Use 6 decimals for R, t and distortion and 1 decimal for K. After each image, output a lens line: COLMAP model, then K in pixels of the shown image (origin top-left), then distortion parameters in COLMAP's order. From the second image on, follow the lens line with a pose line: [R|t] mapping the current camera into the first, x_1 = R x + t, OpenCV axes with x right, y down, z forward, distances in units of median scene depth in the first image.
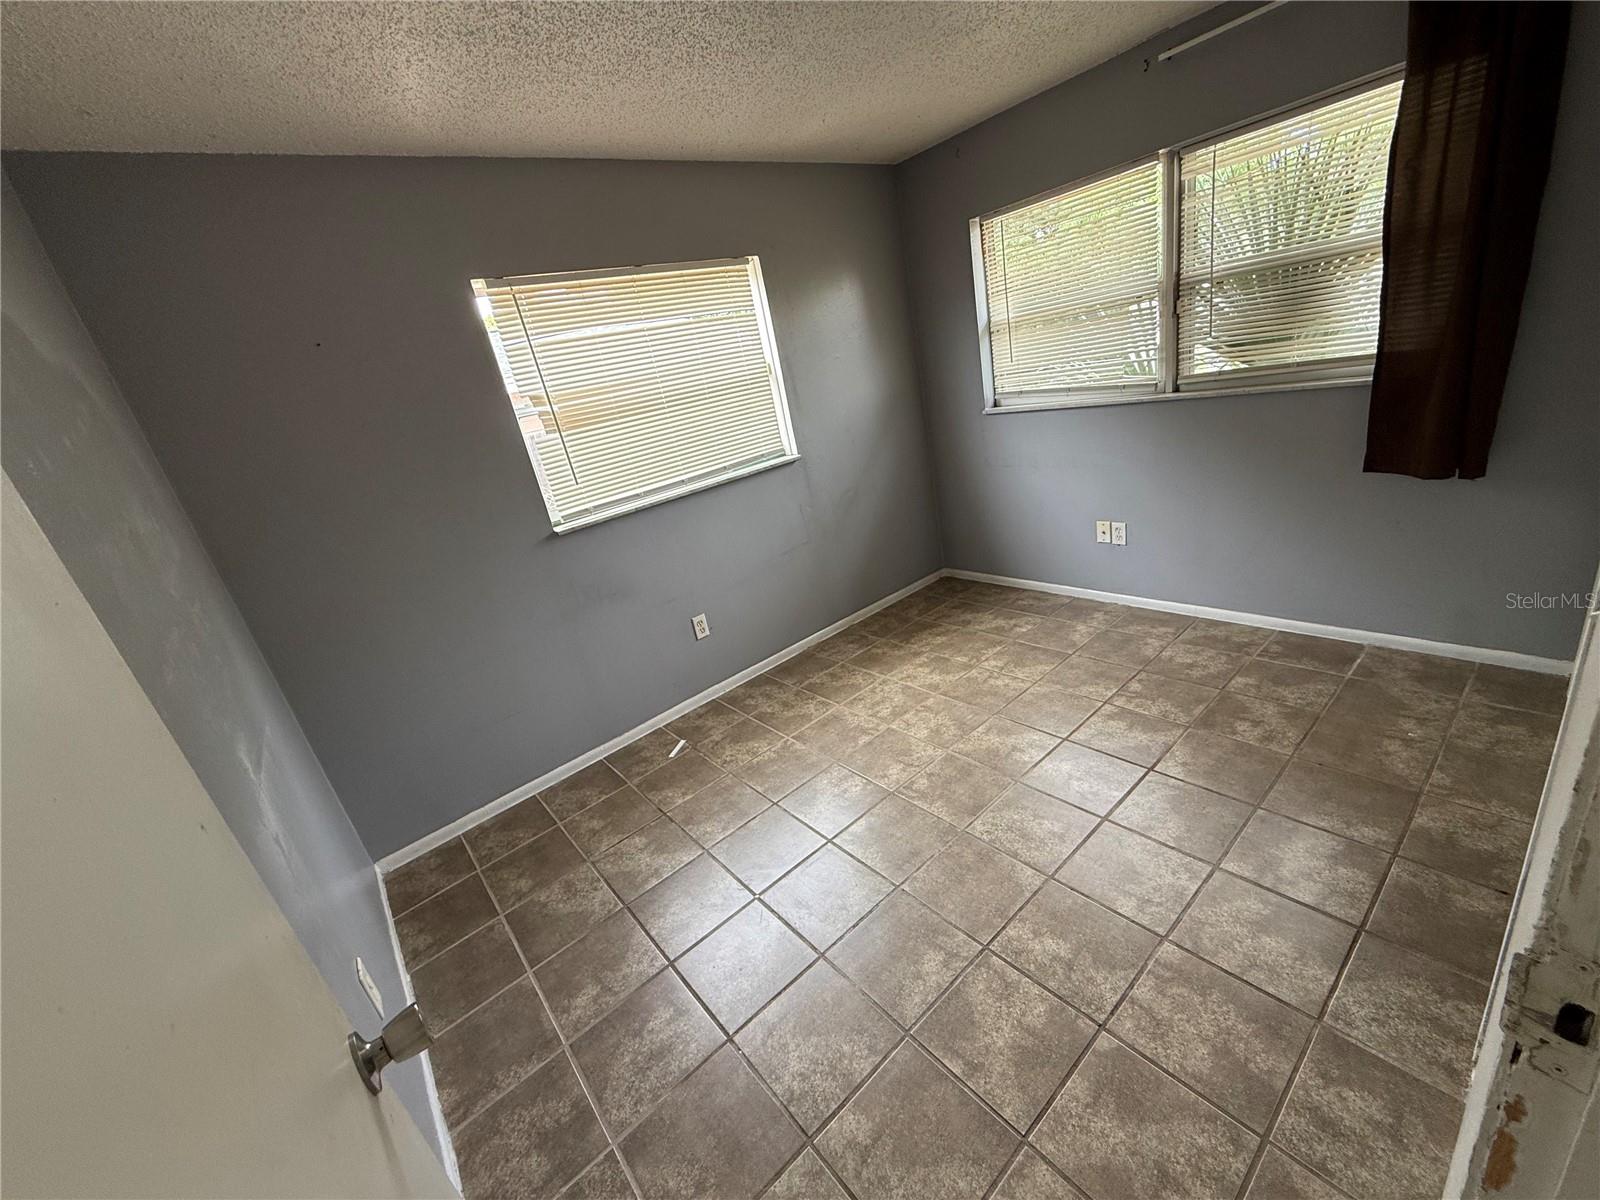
lens RADIAL K [[637.2, 0, 796.6], [0, 637.2, 599.6], [0, 0, 1]] dist [0.001468, -0.000127]
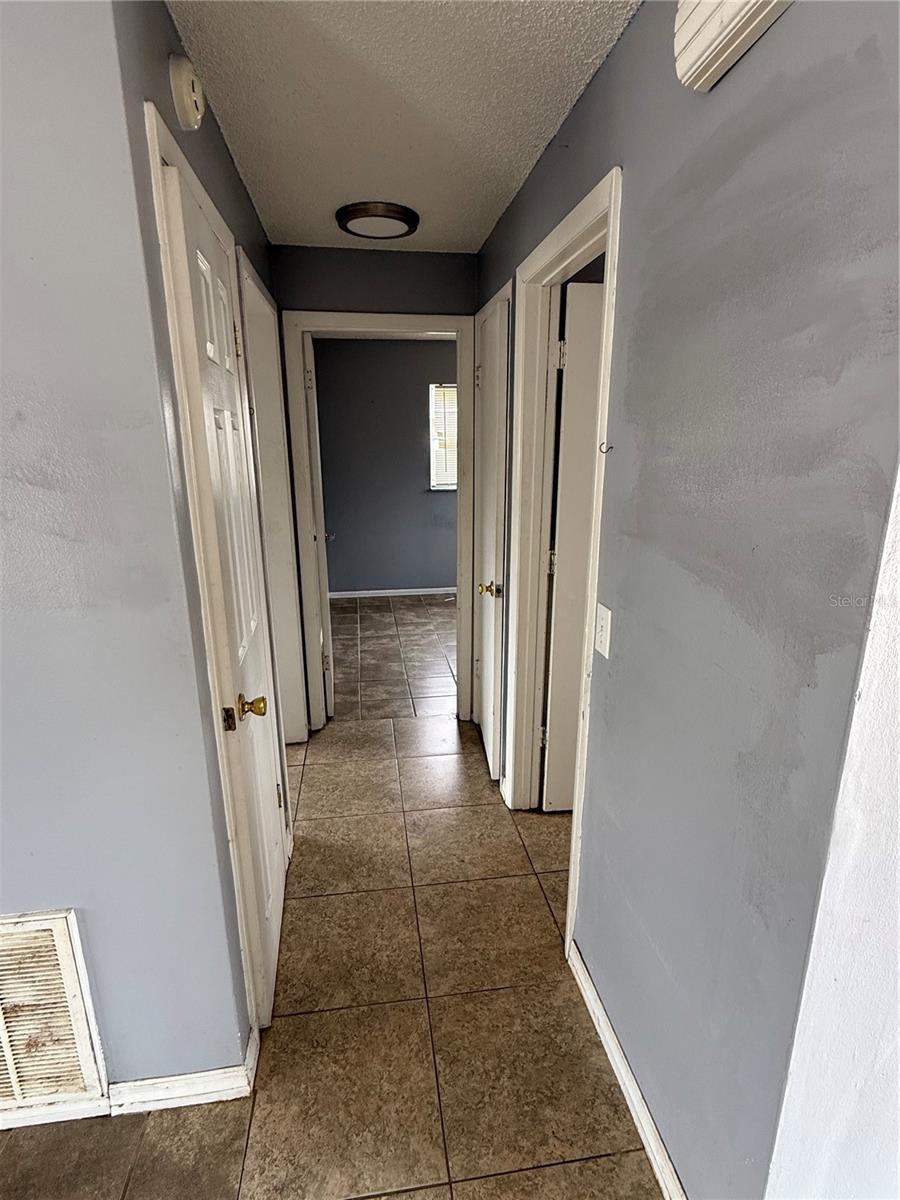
lens RADIAL K [[601.6, 0, 450.0], [0, 601.6, 600.0], [0, 0, 1]] dist [-0.001595, -0.000393]
pose [[0.844811, 0.314359, -0.432980, 0.884855], [-0.331544, 0.942693, 0.037536, 0.200694], [0.419967, 0.111842, 0.900621, -1.060550]]
